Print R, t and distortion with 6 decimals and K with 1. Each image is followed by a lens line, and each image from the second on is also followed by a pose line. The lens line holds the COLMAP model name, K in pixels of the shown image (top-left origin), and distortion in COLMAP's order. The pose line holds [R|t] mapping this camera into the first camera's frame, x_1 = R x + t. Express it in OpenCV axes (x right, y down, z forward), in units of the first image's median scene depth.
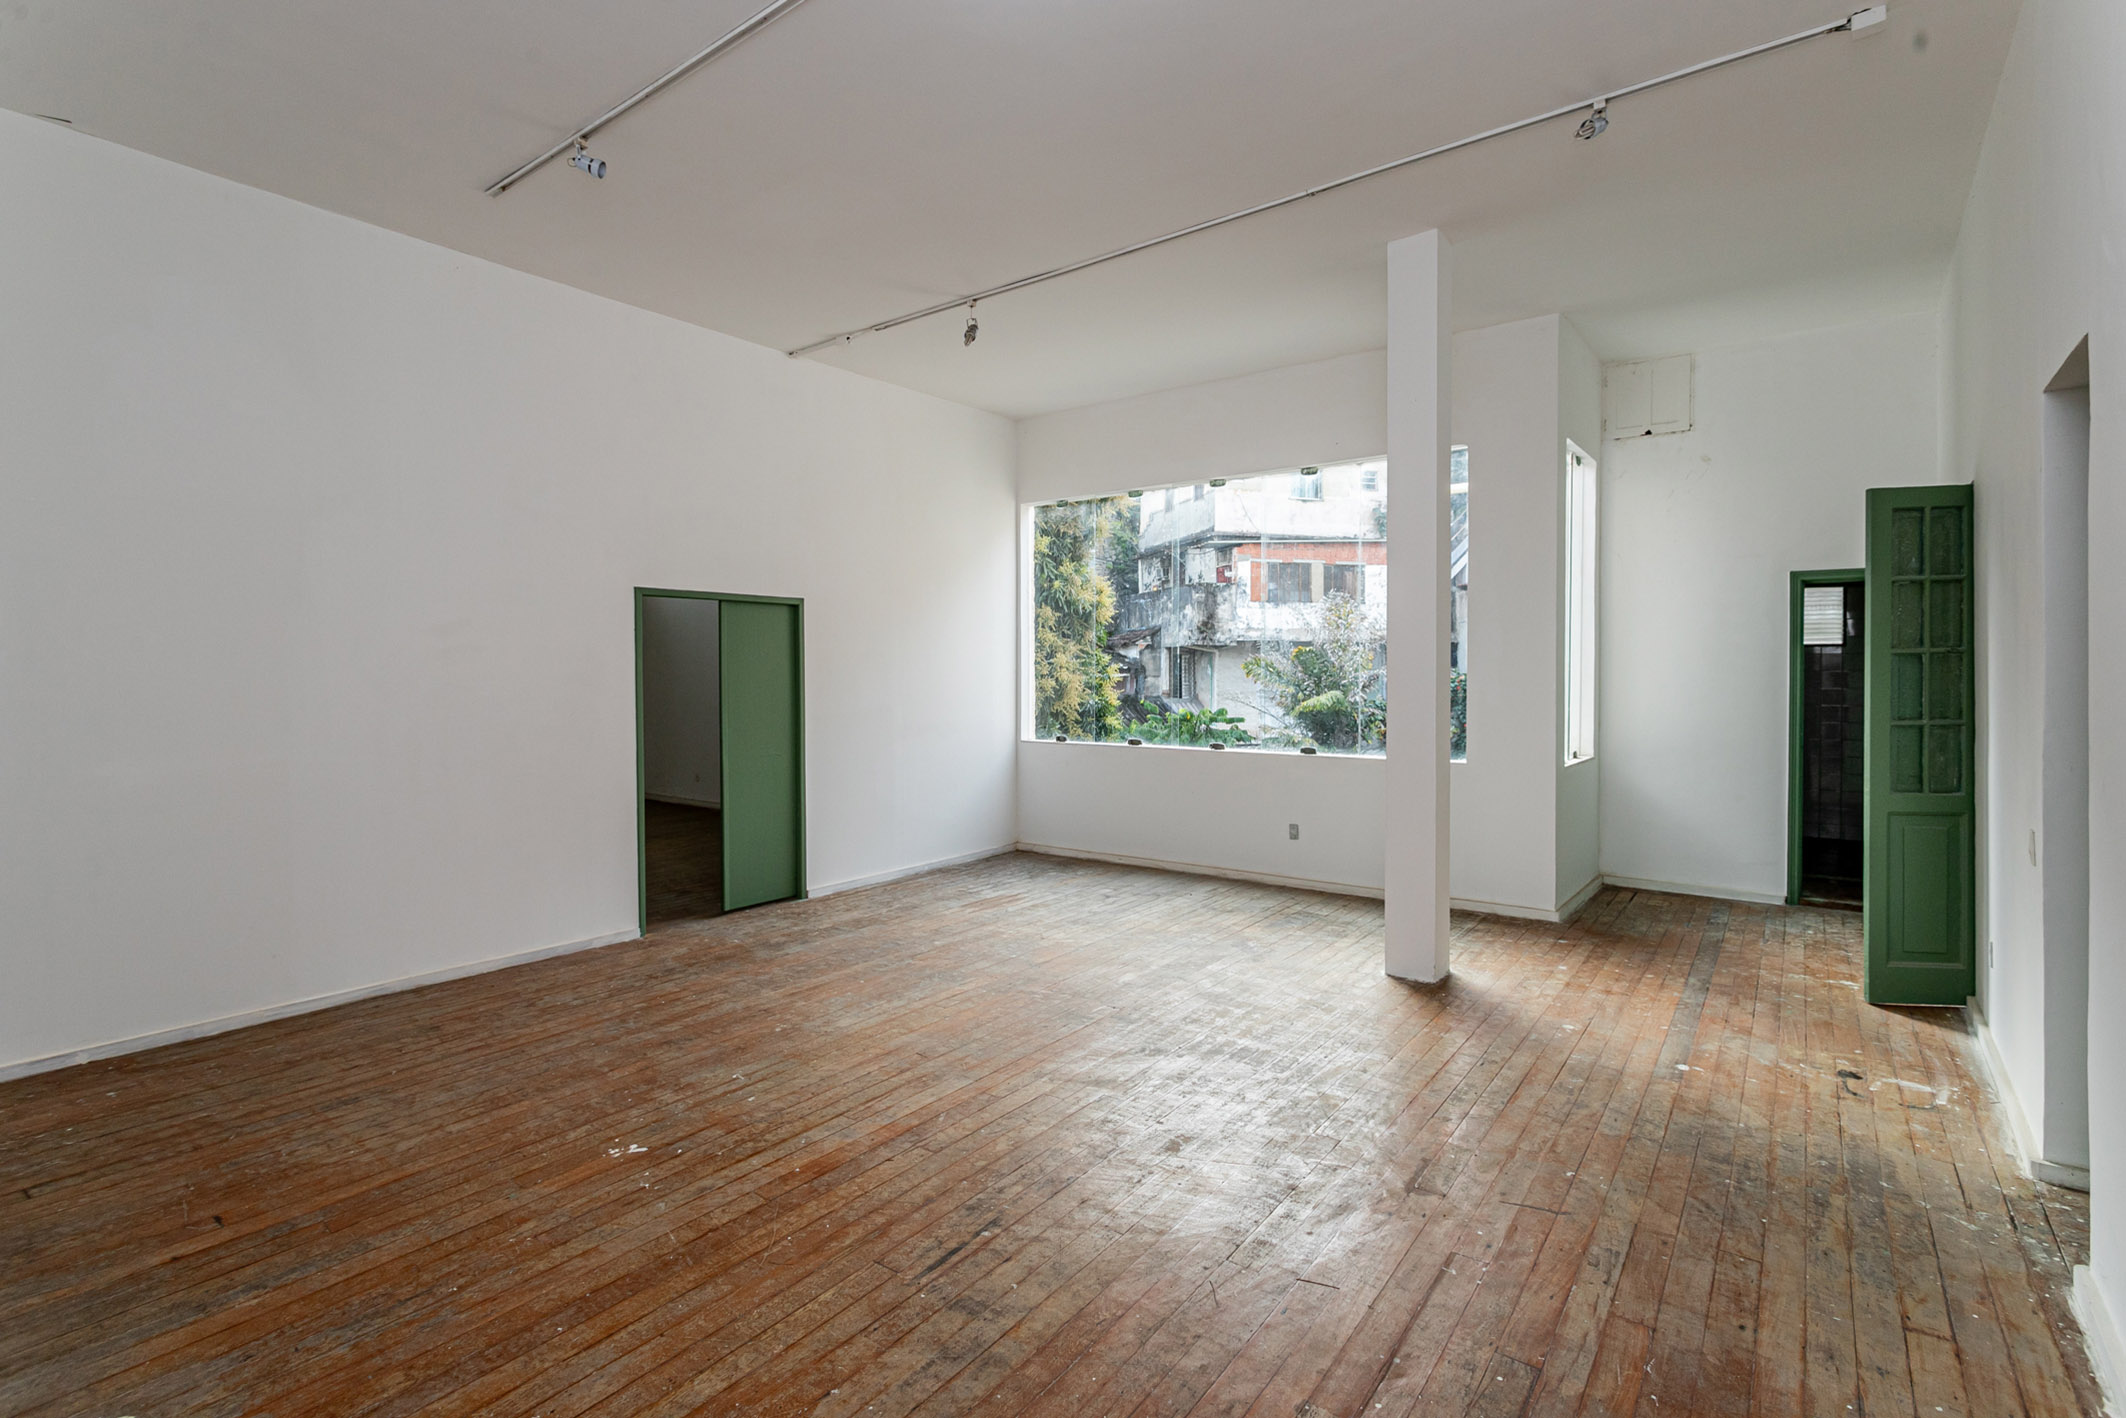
lens RADIAL K [[1003.6, 0, 1065.1], [0, 1003.6, 699.7], [0, 0, 1]] dist [0.001559, 0.001198]
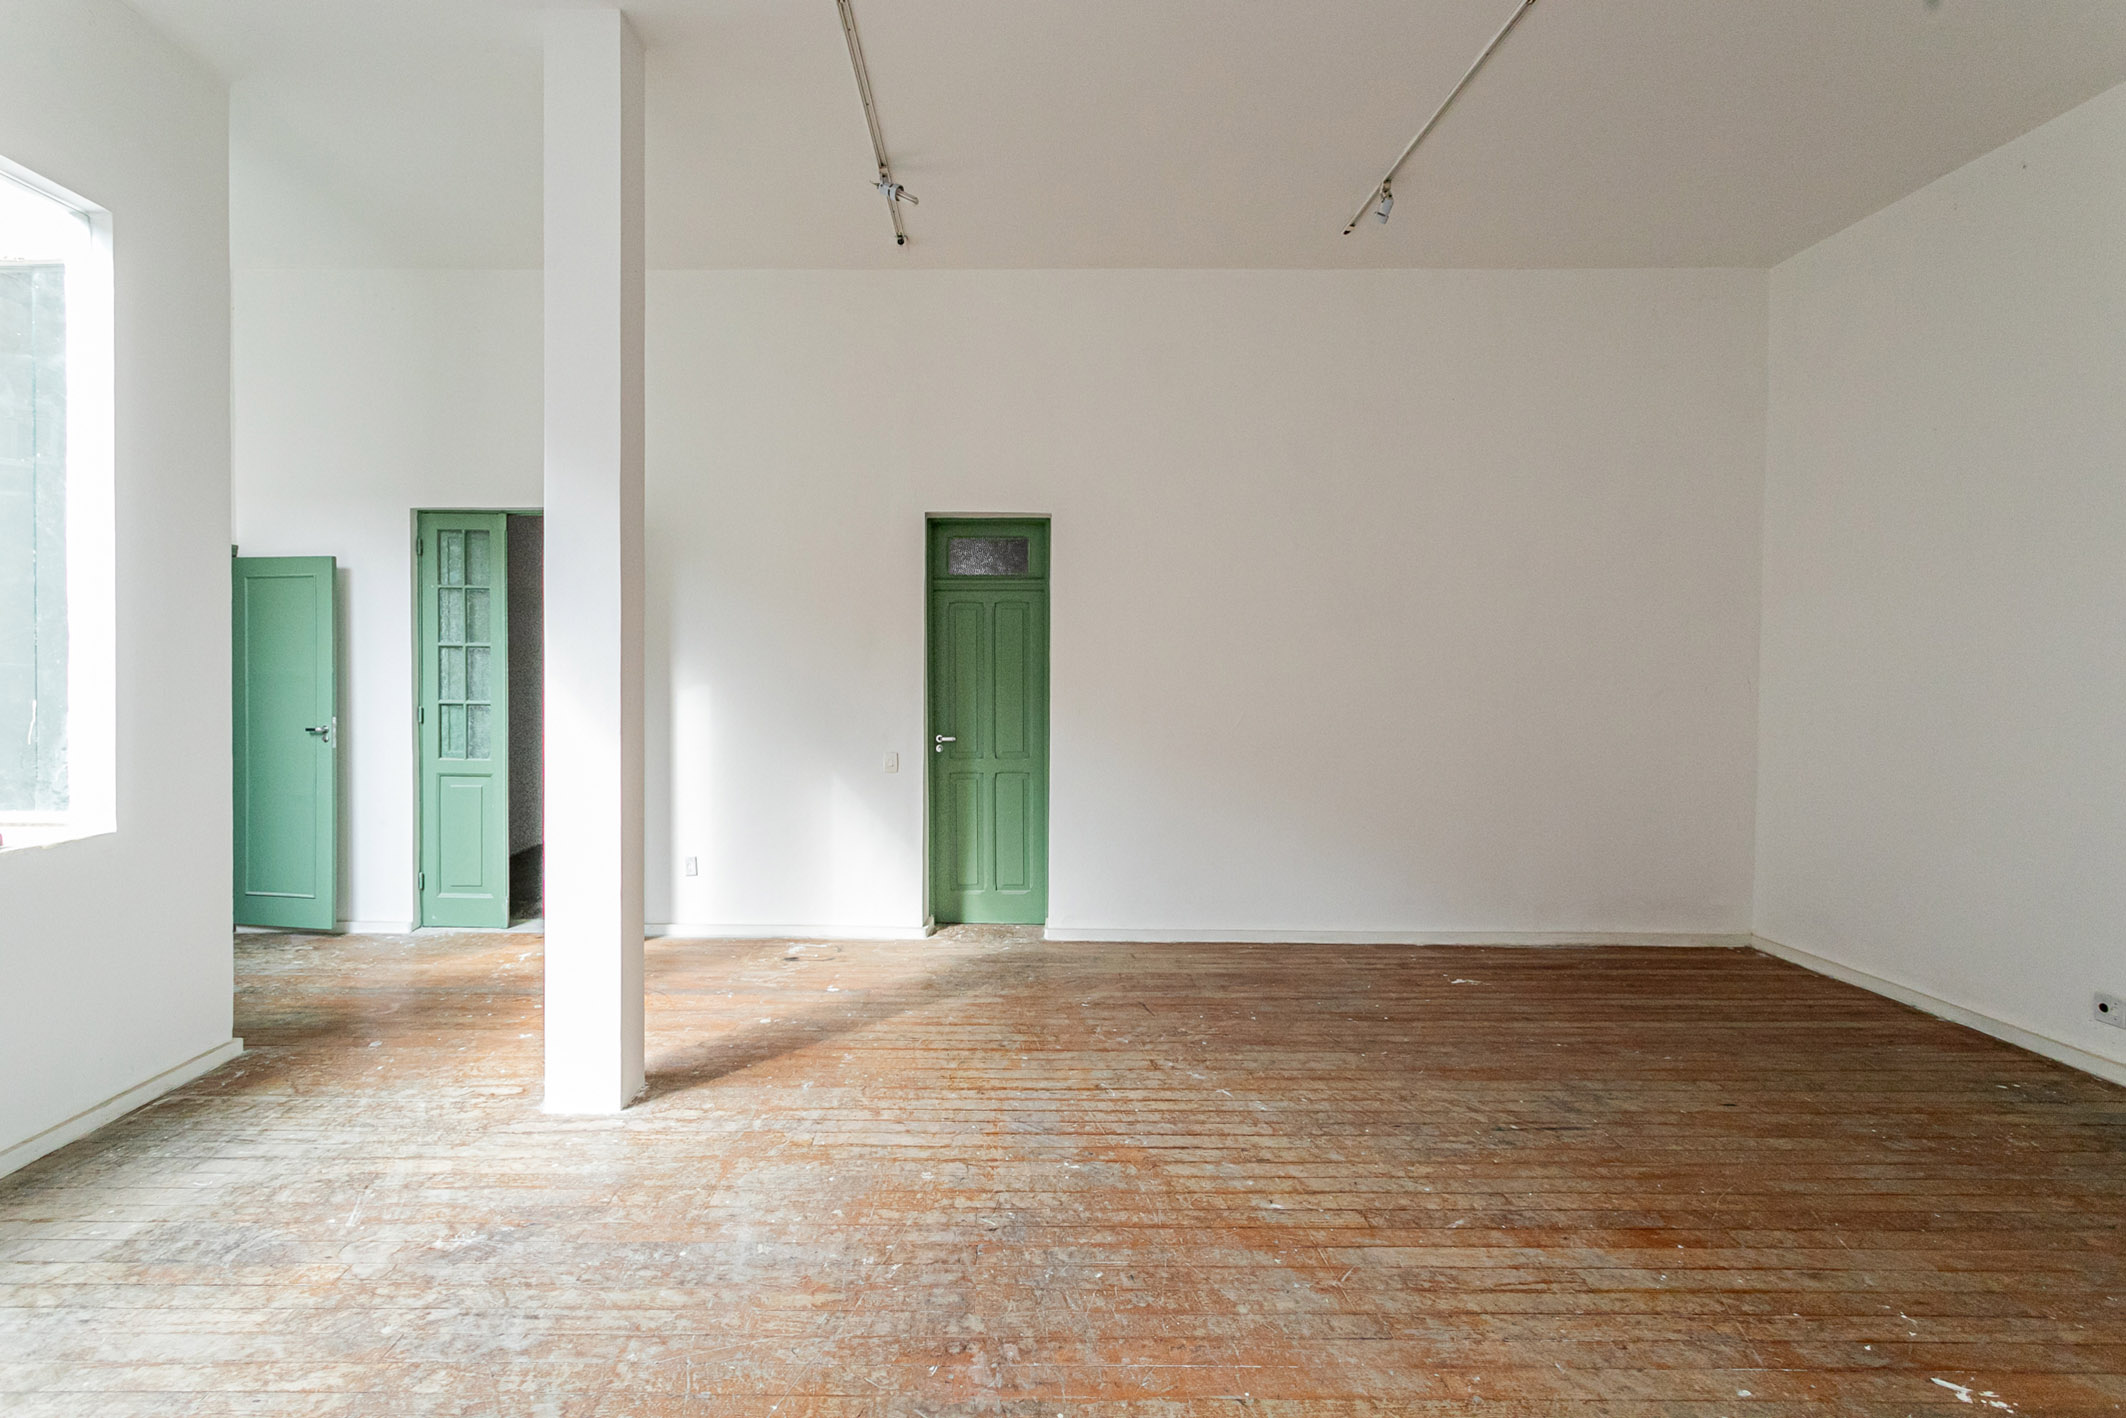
lens RADIAL K [[1024.4, 0, 1005.2], [0, 1024.4, 675.3], [0, 0, 1]] dist [0.002122, 0.000223]
pose [[-0.598786, -0.002505, 0.800905, -0.570660], [0.018170, 0.999695, 0.016712, -0.031808], [-0.800703, 0.024559, -0.598558, 1.813949]]
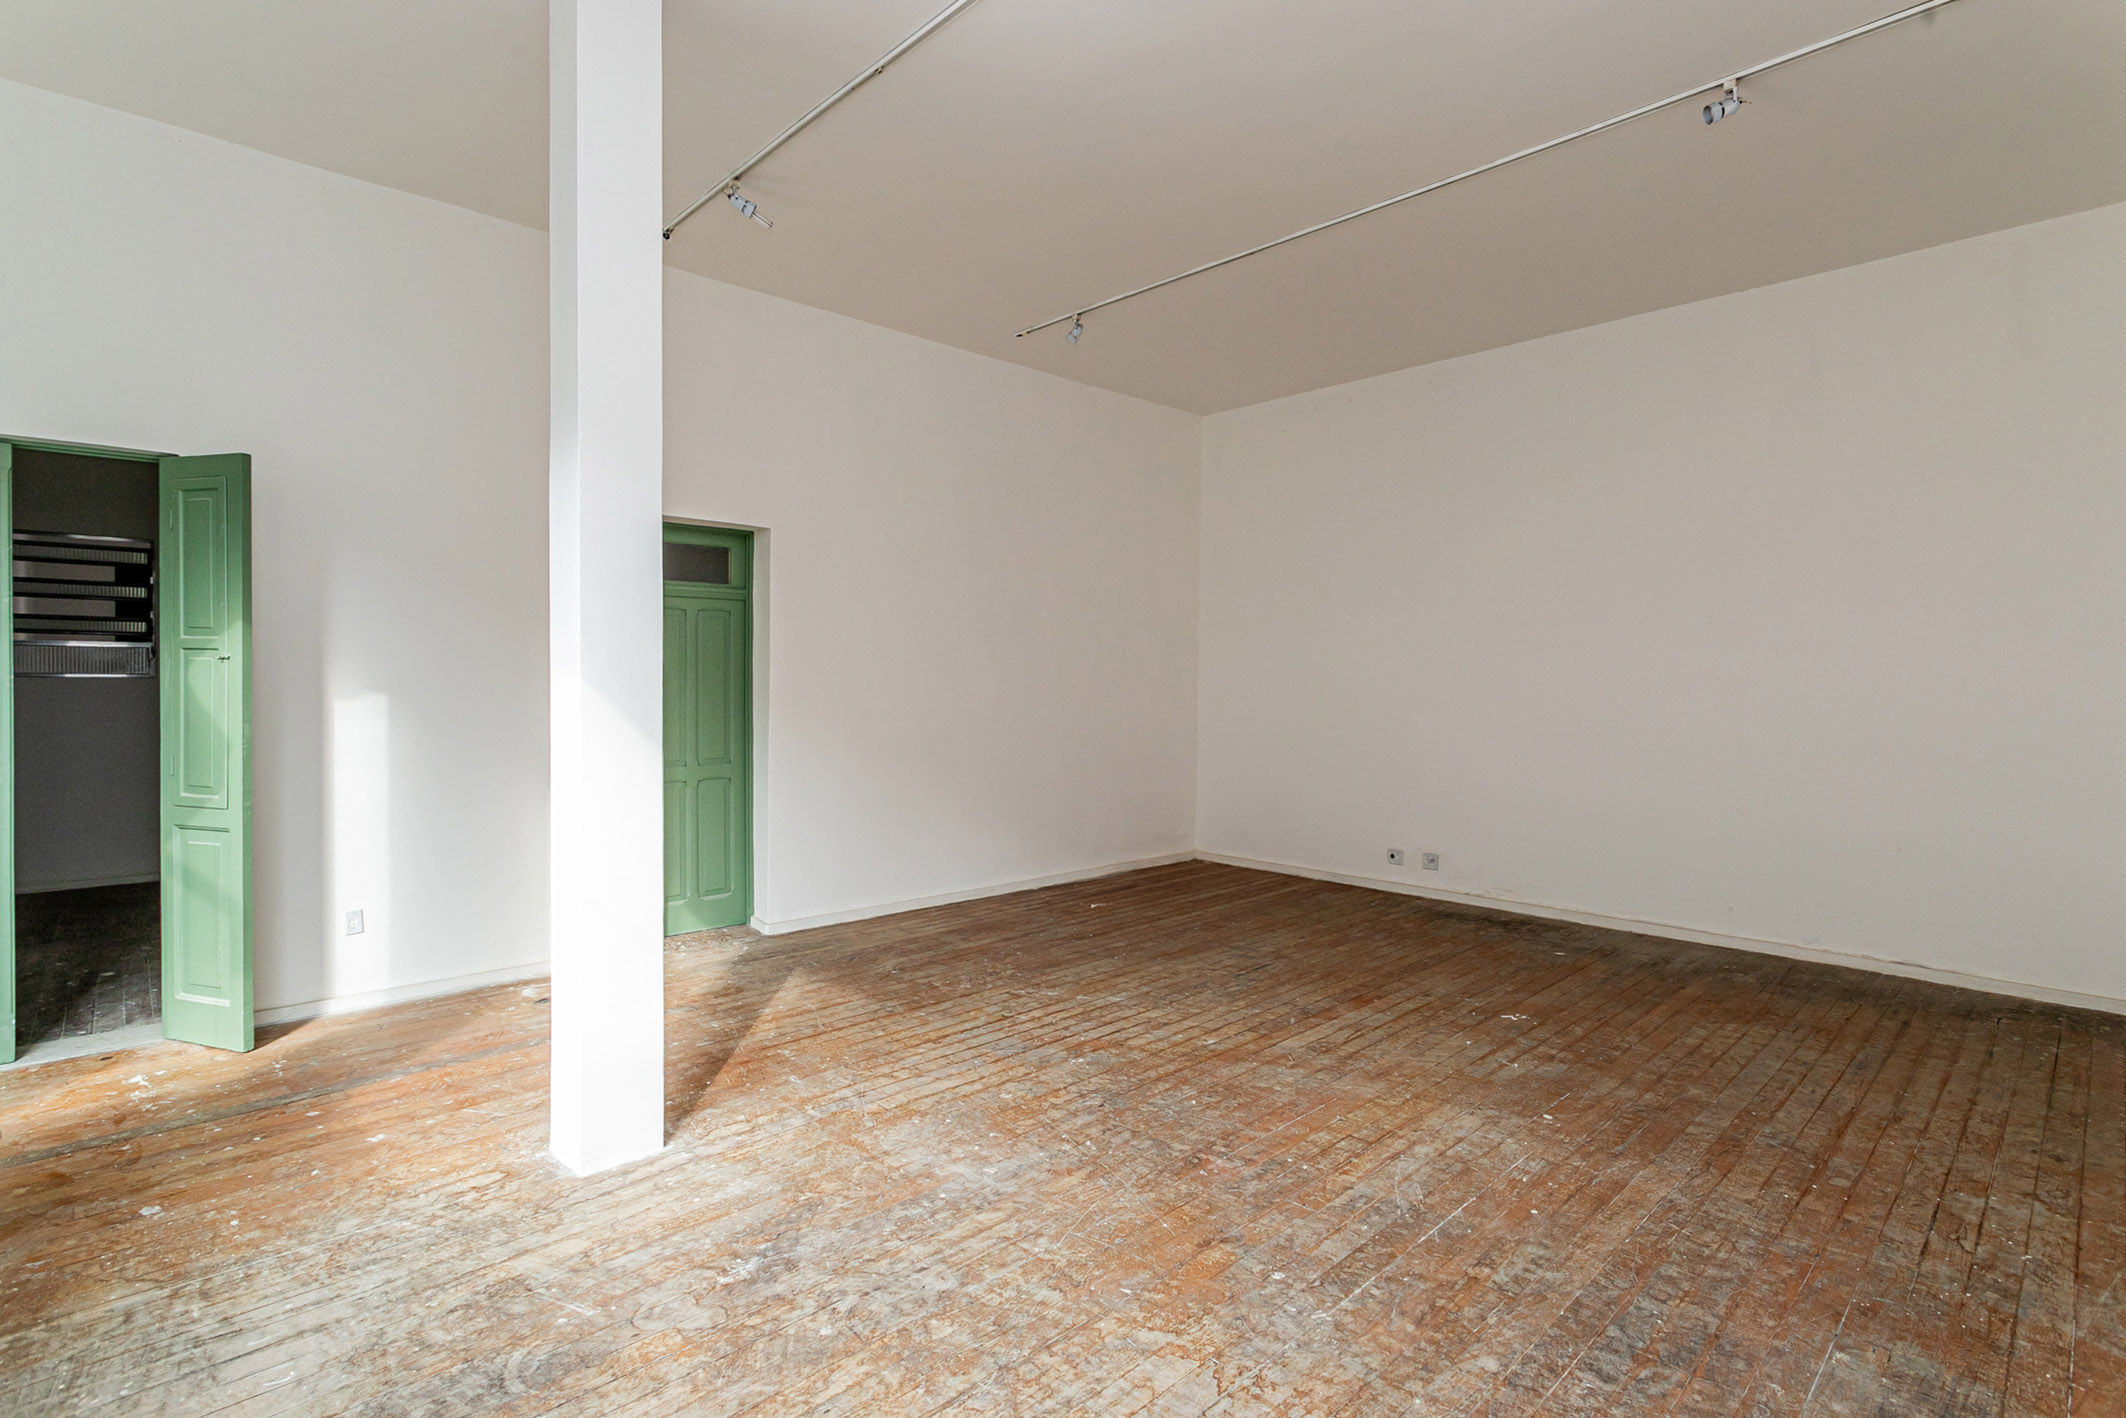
lens RADIAL K [[1003.6, 0, 1065.1], [0, 1003.6, 699.7], [0, 0, 1]] dist [0.001559, 0.001198]
pose [[-0.985833, -0.005830, 0.167631, -0.051036], [0.001736, 0.998988, 0.044952, -0.051160], [-0.167723, 0.044607, -0.984824, 2.369984]]
